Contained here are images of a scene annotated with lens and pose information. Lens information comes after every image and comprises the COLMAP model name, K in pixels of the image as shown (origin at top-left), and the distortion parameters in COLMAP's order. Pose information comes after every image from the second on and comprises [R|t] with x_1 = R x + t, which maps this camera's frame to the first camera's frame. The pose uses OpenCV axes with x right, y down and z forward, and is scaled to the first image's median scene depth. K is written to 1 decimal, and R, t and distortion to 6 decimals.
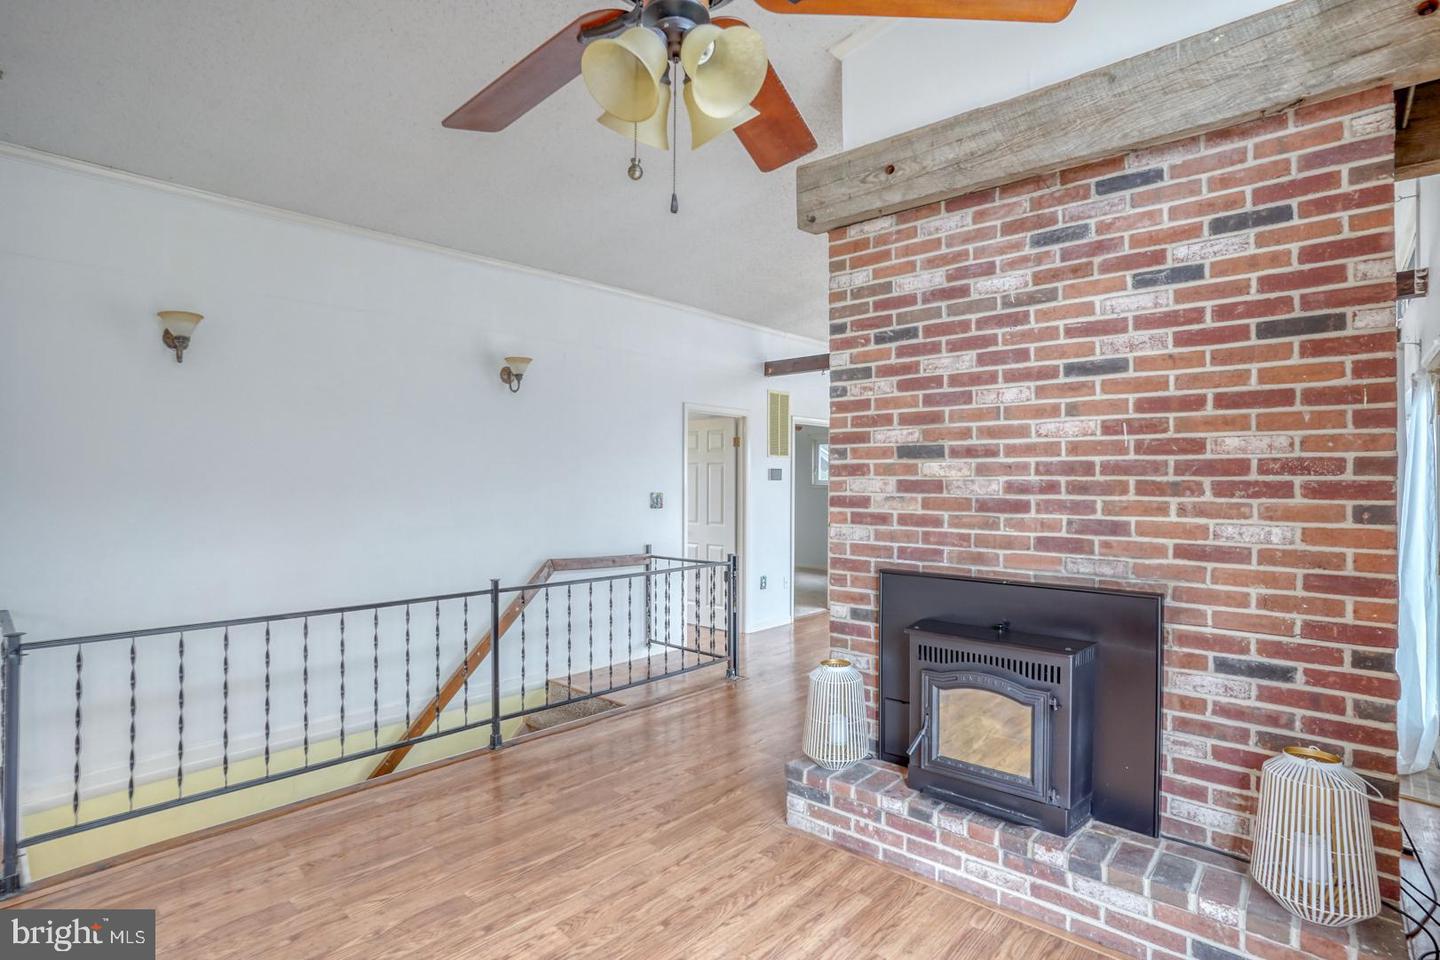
lens RADIAL K [[703.5, 0, 714.1], [0, 703.5, 474.1], [0, 0, 1]] dist [-0.075260, 0.032810]
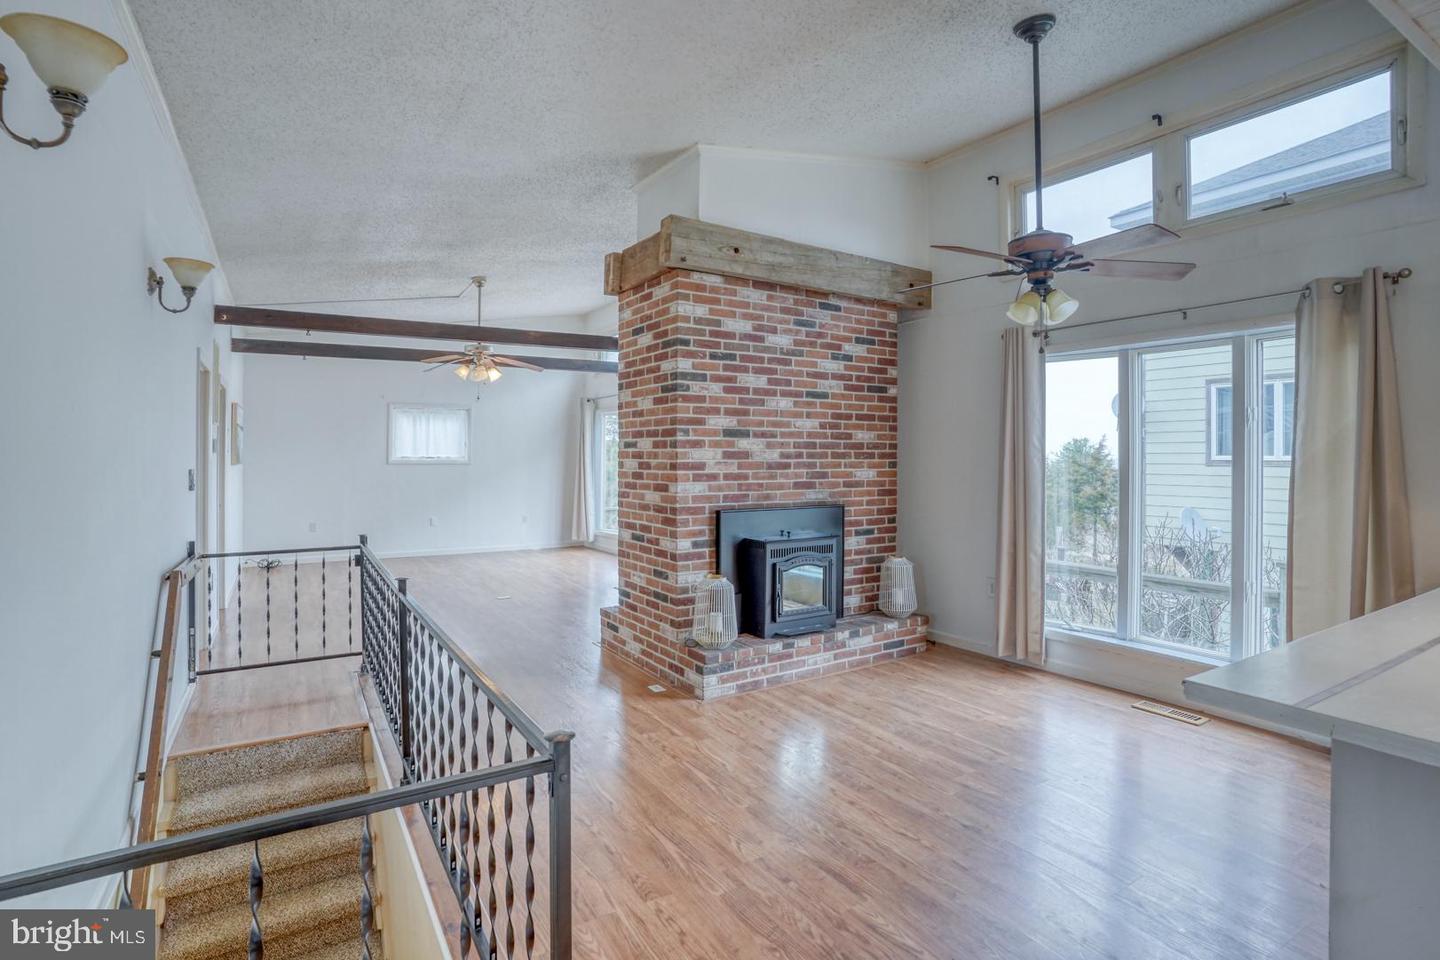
lens RADIAL K [[700.4, 0, 692.0], [0, 700.4, 453.2], [0, 0, 1]] dist [-0.086472, 0.039869]
pose [[0.305620, 0.003182, 0.952148, -1.360609], [-0.007197, 0.999974, -0.001031, 0.016790], [-0.952126, -0.006537, 0.305635, 0.669024]]
